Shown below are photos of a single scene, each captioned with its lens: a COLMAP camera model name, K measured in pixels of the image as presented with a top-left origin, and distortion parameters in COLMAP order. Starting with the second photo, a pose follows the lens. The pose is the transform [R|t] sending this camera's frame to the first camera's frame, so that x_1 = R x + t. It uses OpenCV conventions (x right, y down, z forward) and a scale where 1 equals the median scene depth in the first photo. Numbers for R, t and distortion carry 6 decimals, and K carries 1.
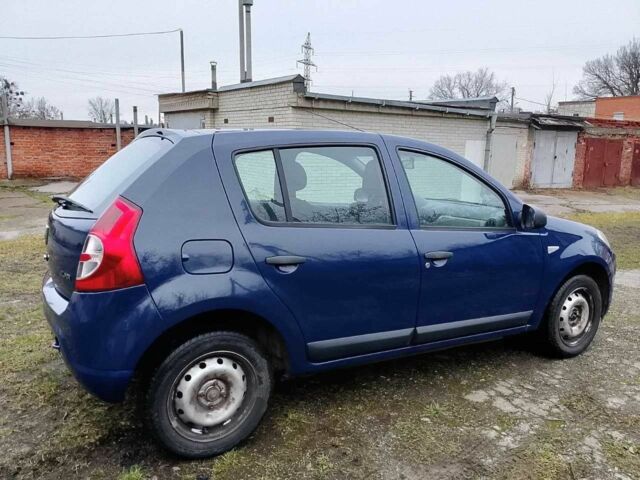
lens RADIAL K [[509.0, 0, 320.0], [0, 509.0, 240.0], [0, 0, 1]] dist [0.110254, -0.157935]
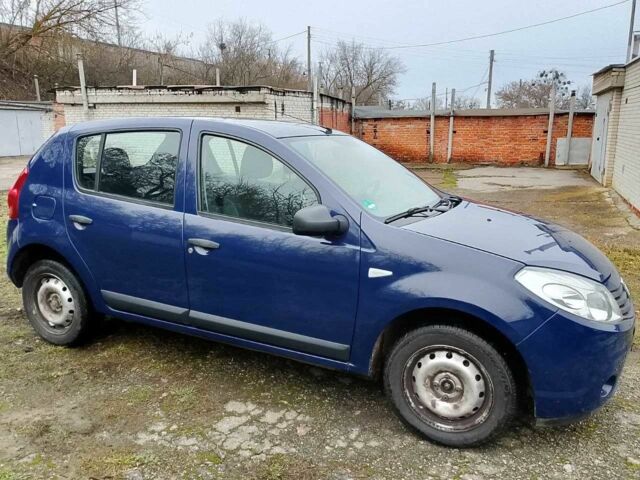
lens RADIAL K [[505.2, 0, 328.8], [0, 505.2, 239.5], [0, 0, 1]] dist [0.110165, -0.170304]
pose [[0.588297, 0.158601, -0.792939, 0.905389], [-0.138633, 0.985841, 0.094330, -0.081037], [0.796673, 0.054433, 0.601954, 0.481341]]
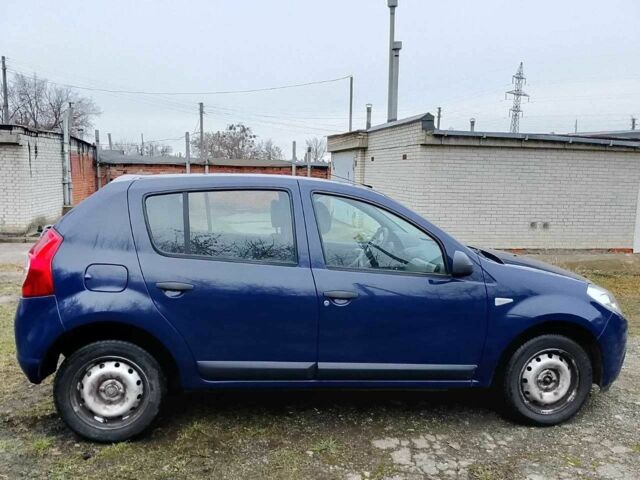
lens RADIAL K [[509.0, 0, 320.0], [0, 509.0, 240.0], [0, 0, 1]] dist [0.110254, -0.157935]
pose [[0.926229, 0.046788, -0.374048, 0.456967], [-0.070940, 0.996173, -0.051056, -0.020133], [0.370227, 0.073824, 0.926003, 0.012676]]
